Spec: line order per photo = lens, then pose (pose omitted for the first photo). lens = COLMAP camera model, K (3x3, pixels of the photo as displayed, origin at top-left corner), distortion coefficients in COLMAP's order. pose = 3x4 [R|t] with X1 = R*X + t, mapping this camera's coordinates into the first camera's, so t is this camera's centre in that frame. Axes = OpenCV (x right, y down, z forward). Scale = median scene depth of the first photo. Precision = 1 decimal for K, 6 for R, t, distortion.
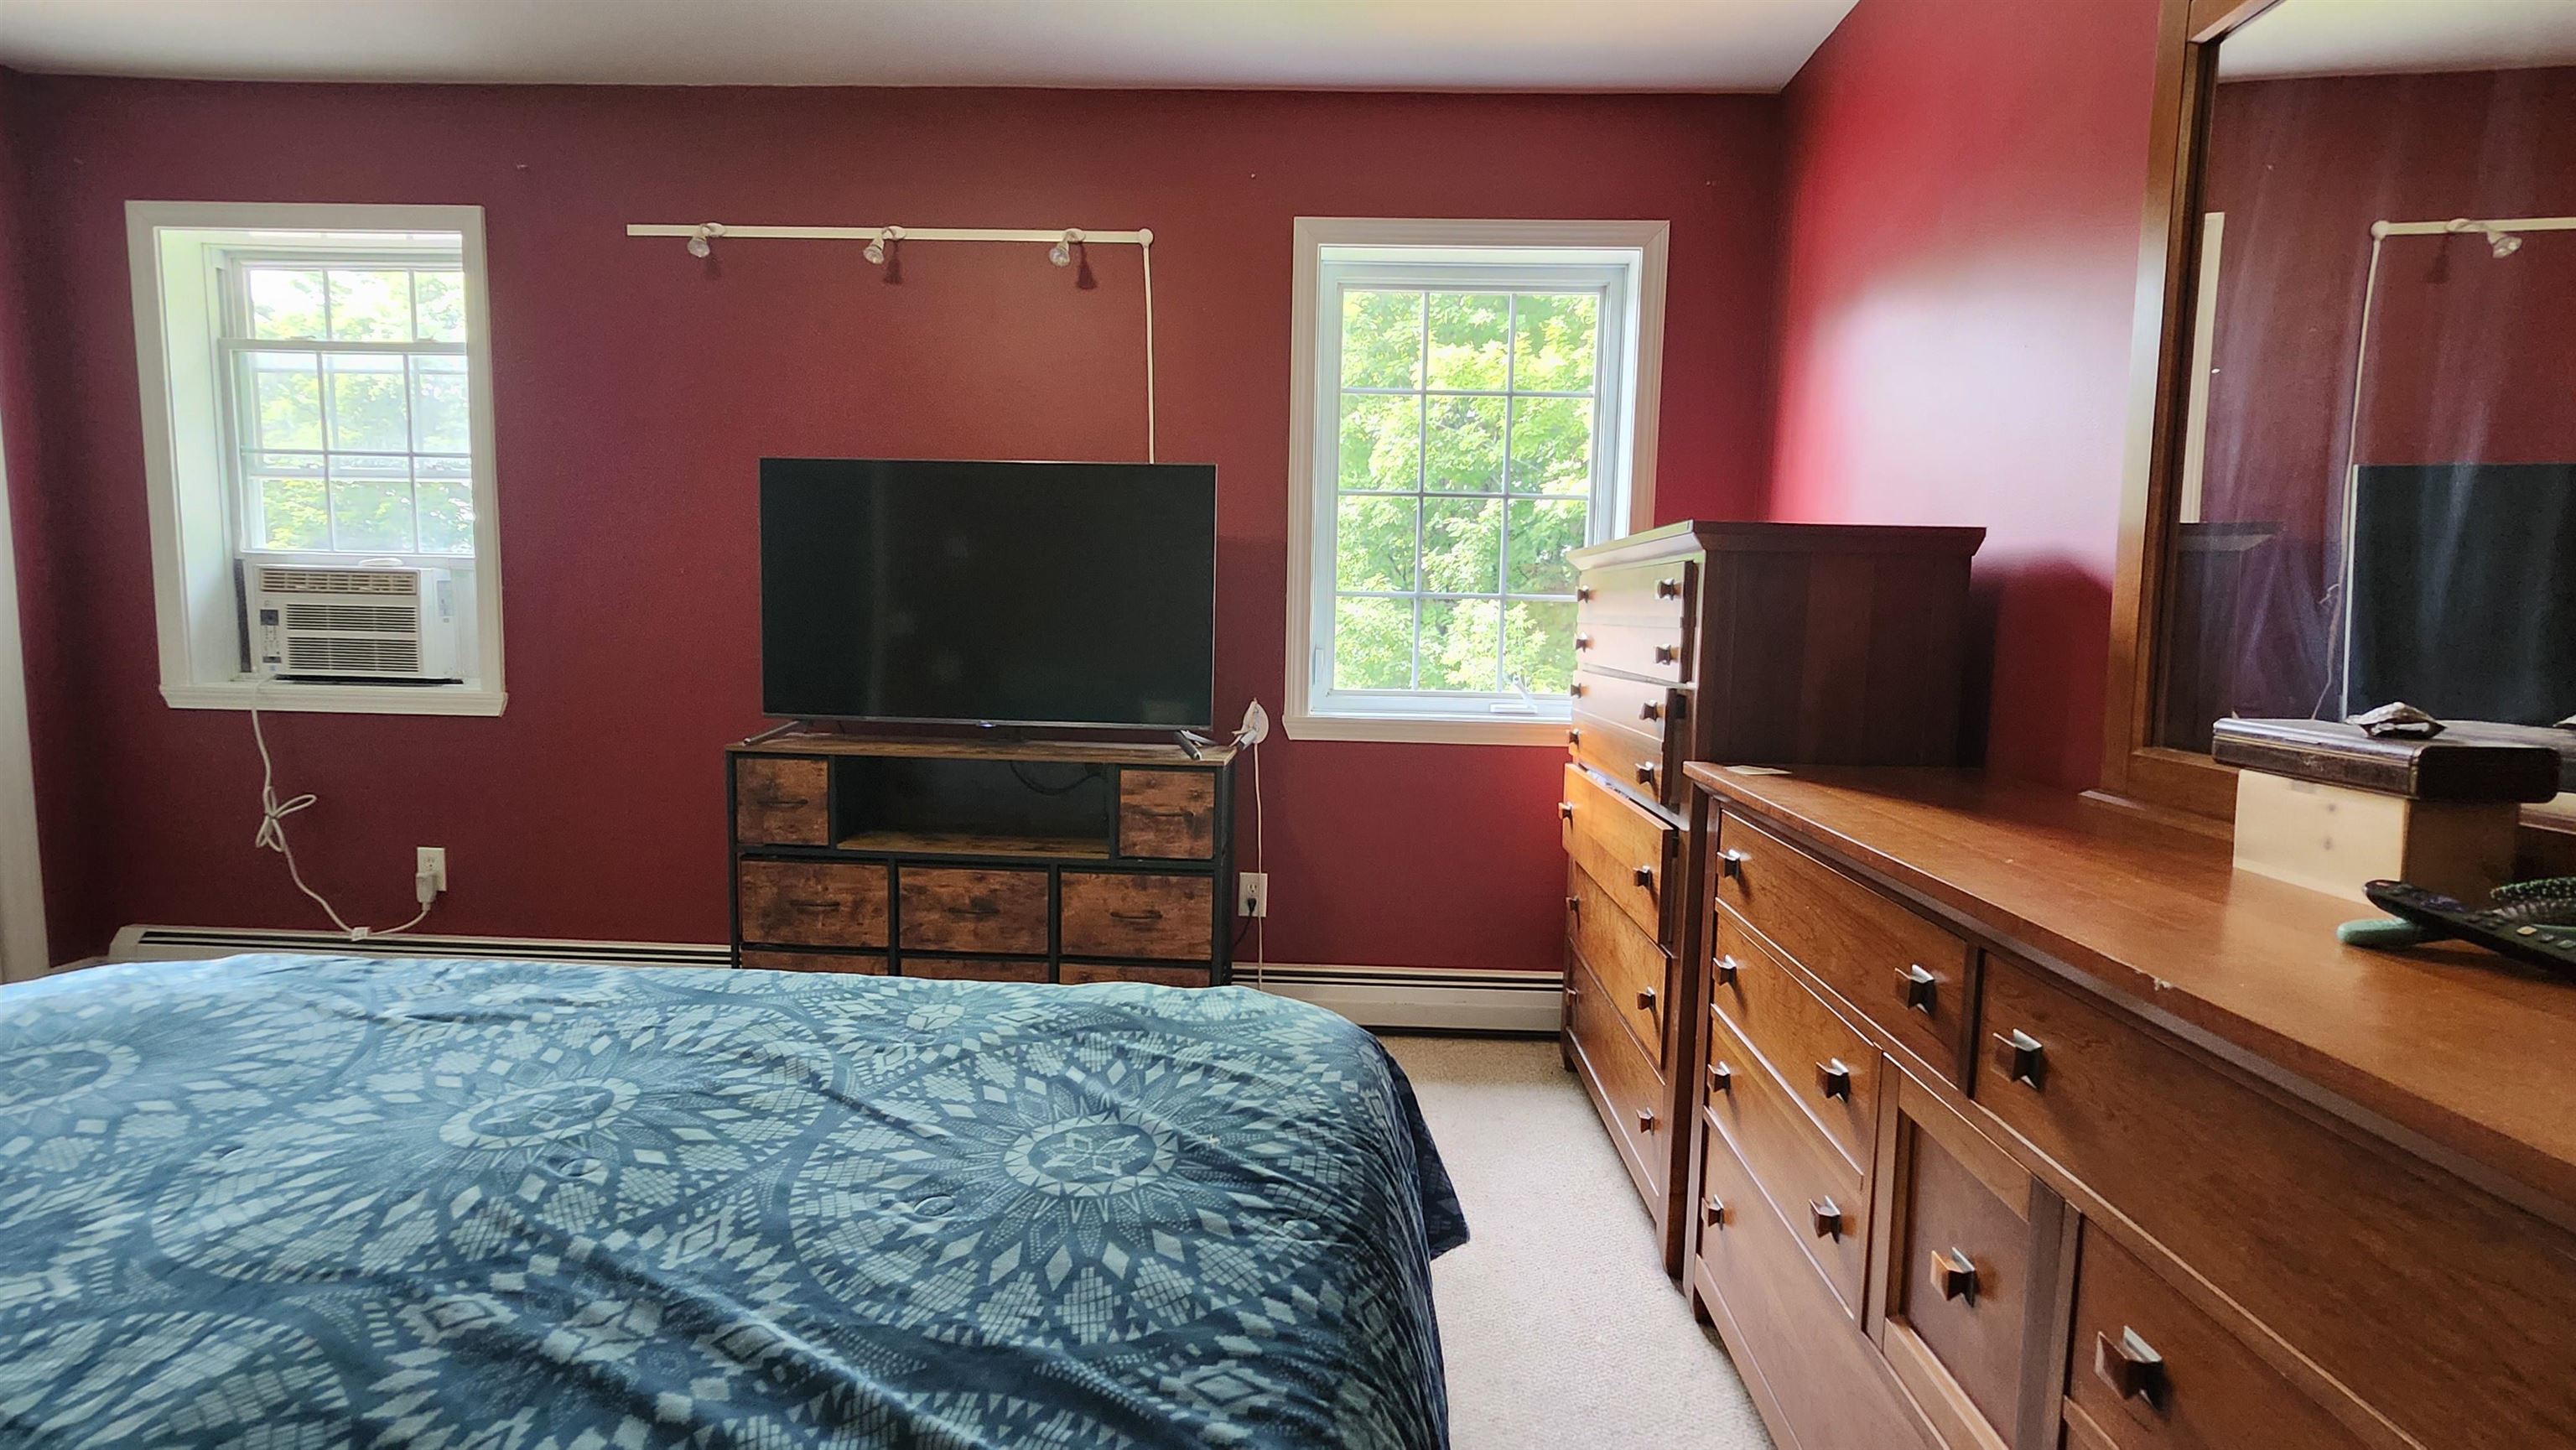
lens RADIAL K [[1148.8, 0, 1310.4], [0, 1148.8, 726.3], [0, 0, 1]] dist [0.000555, -0.001007]
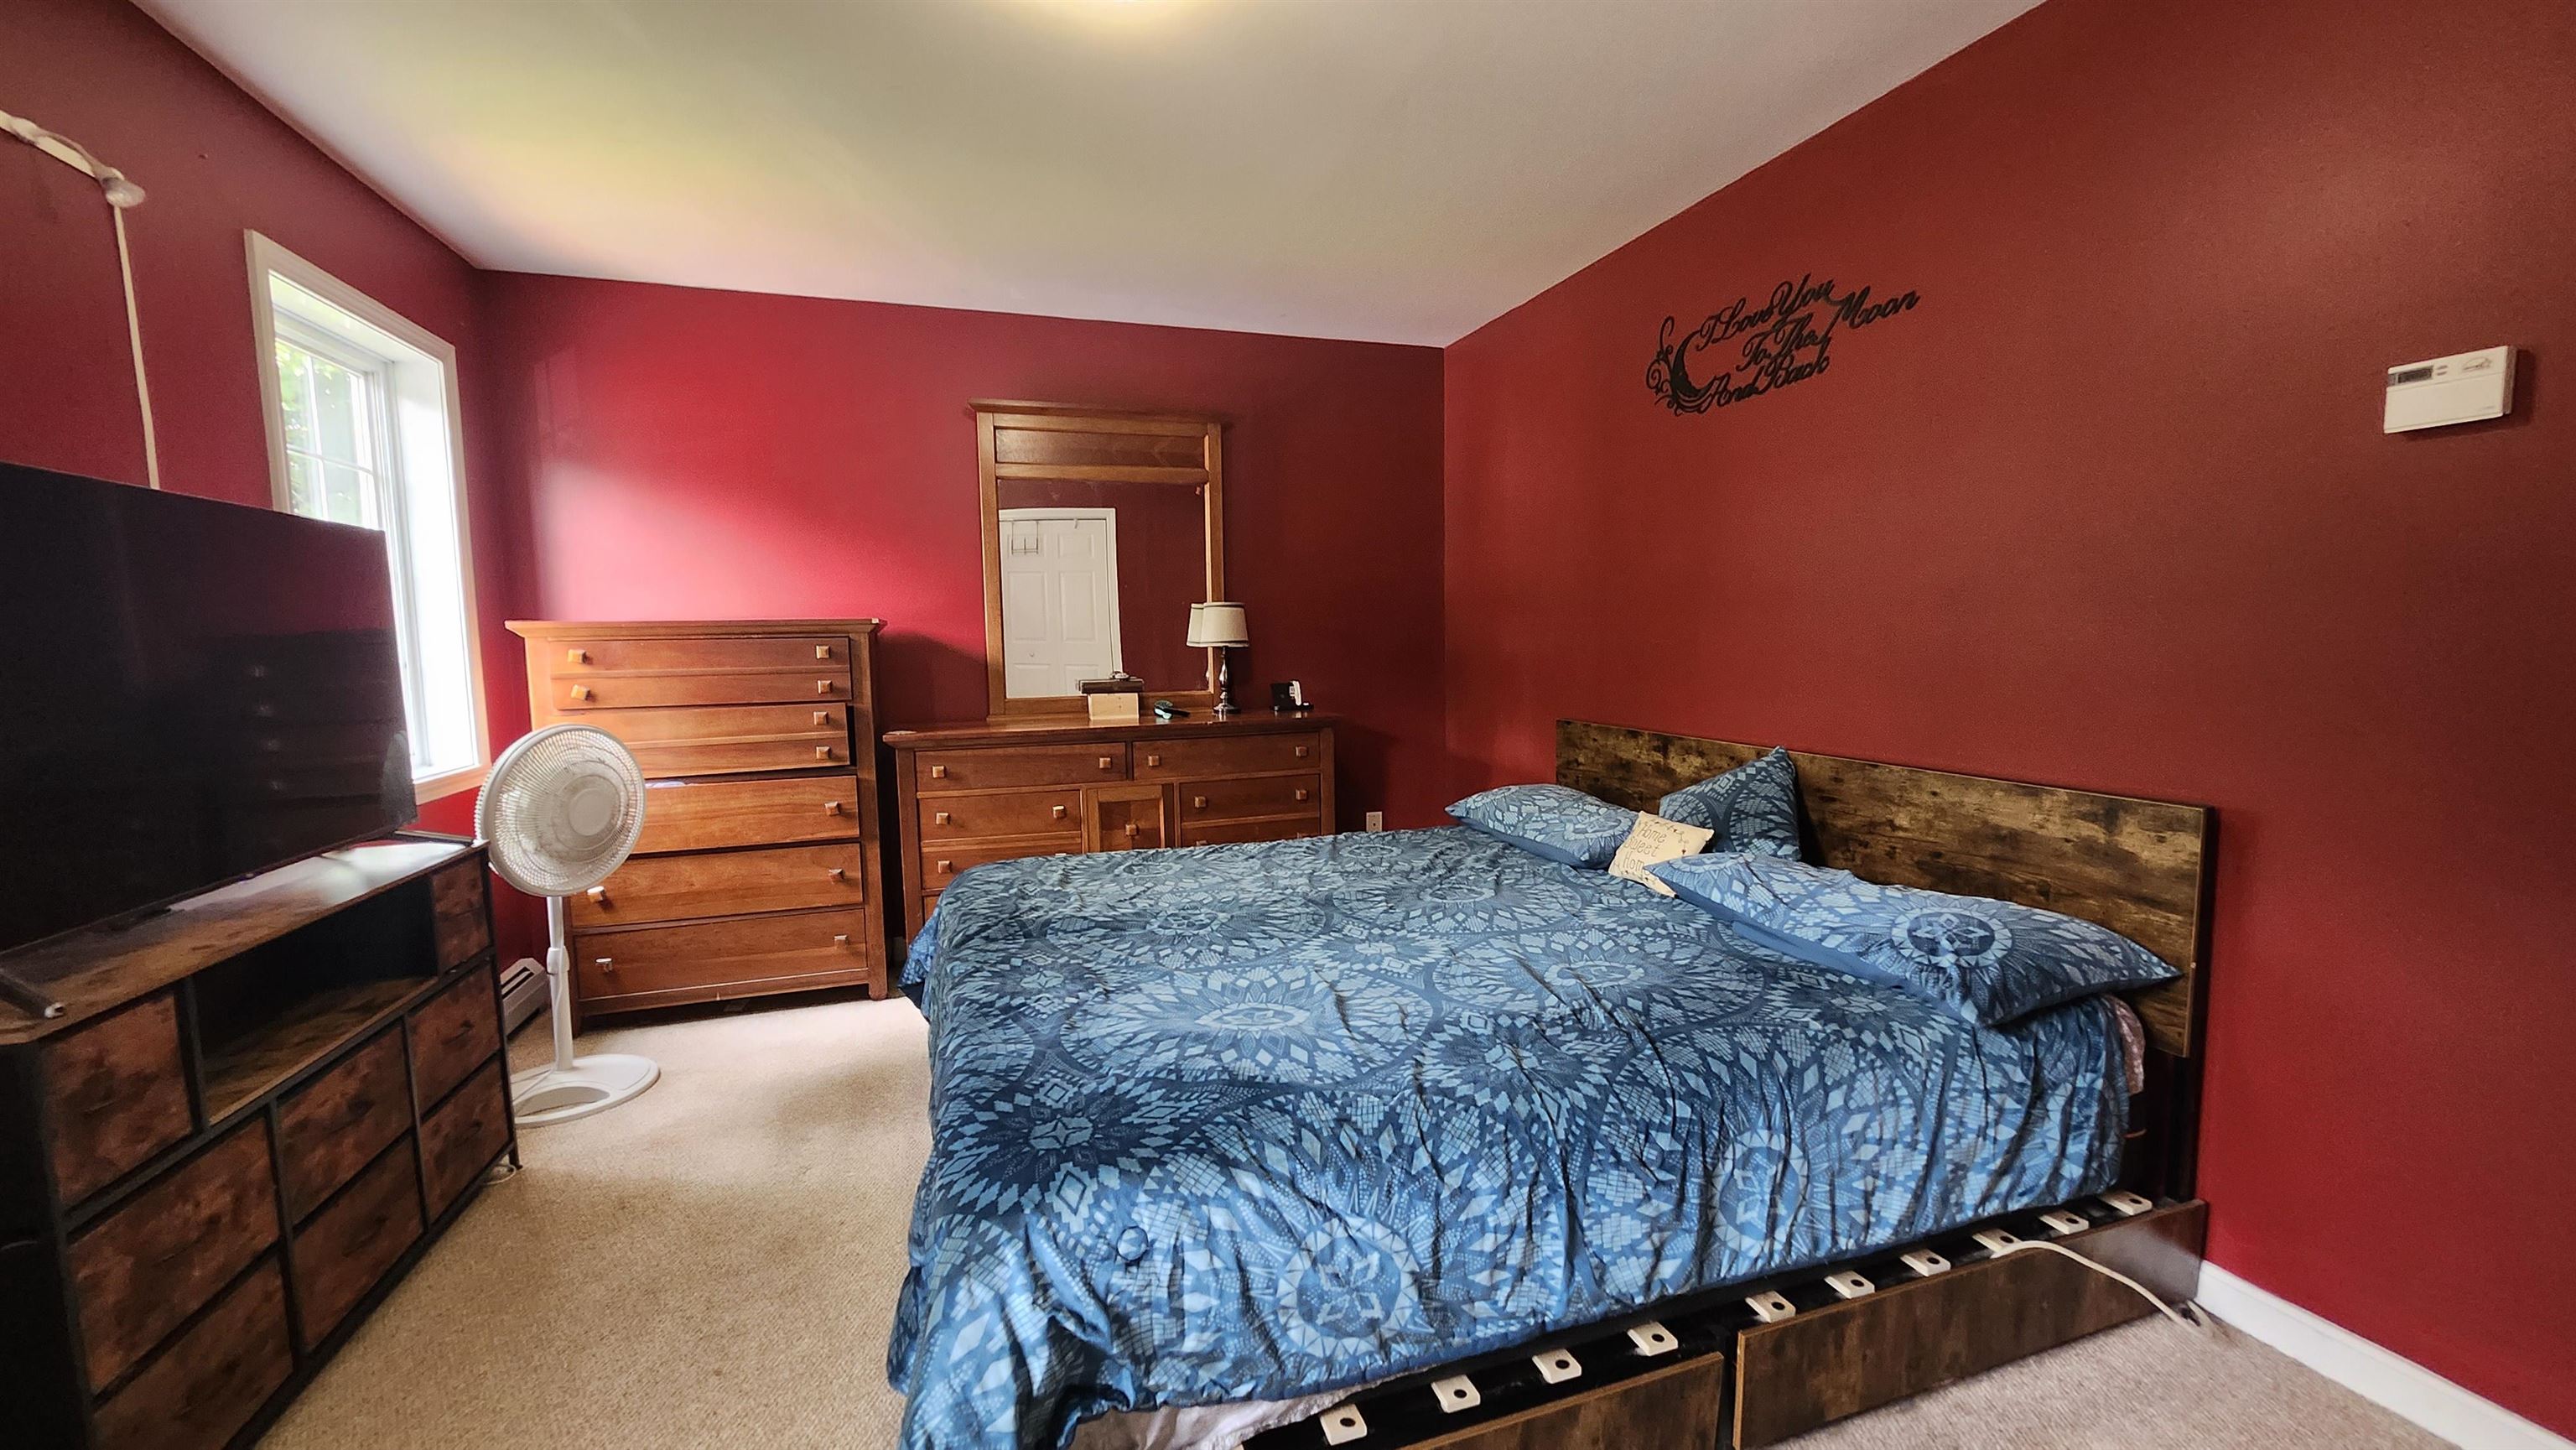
lens RADIAL K [[1011.0, 0, 1308.1], [0, 1011.0, 722.3], [0, 0, 1]] dist [-0.002595, -0.000415]
pose [[-0.361619, -0.099916, 0.926957, -2.022691], [0.100558, 0.984261, 0.145322, -0.223355], [-0.926887, 0.145764, -0.345880, 1.154642]]
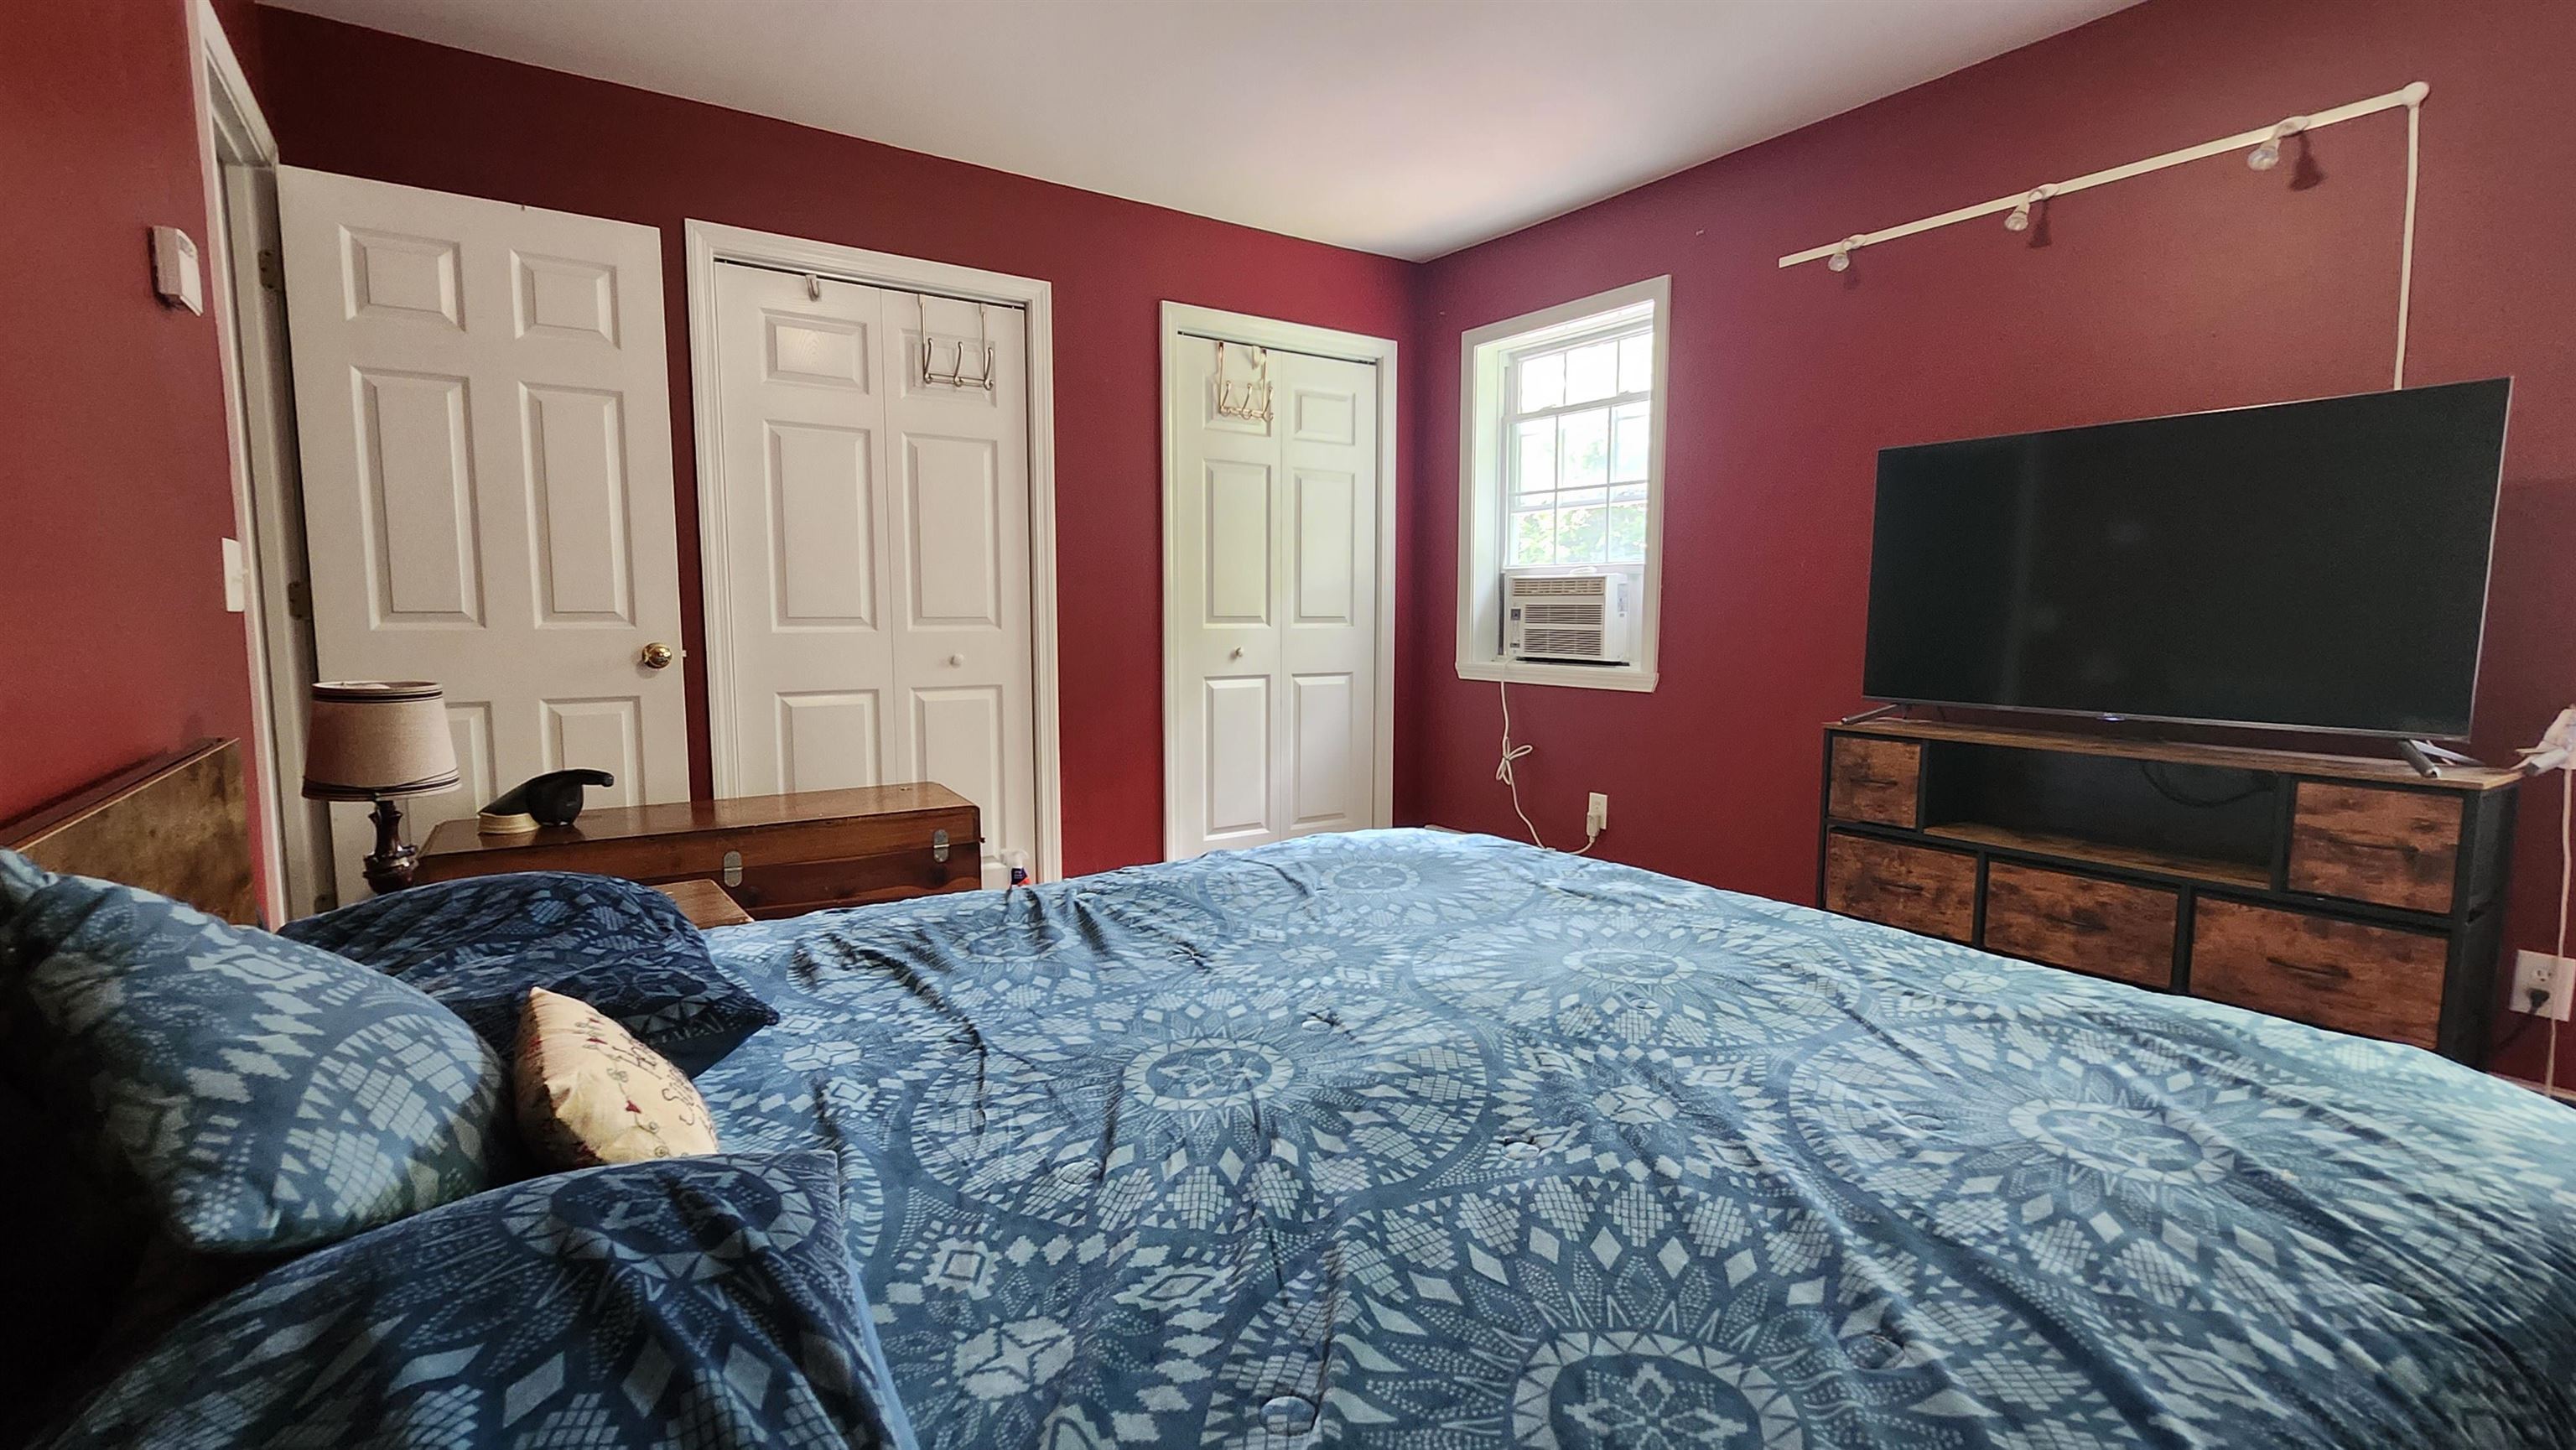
lens RADIAL K [[1159.0, 0, 1296.4], [0, 1159.0, 722.9], [0, 0, 1]] dist [0.003502, 0.000186]
pose [[0.597813, 0.057083, -0.799601, 0.114406], [-0.068485, 0.997452, 0.020006, 0.052697], [0.798705, 0.042801, 0.600198, -0.078684]]
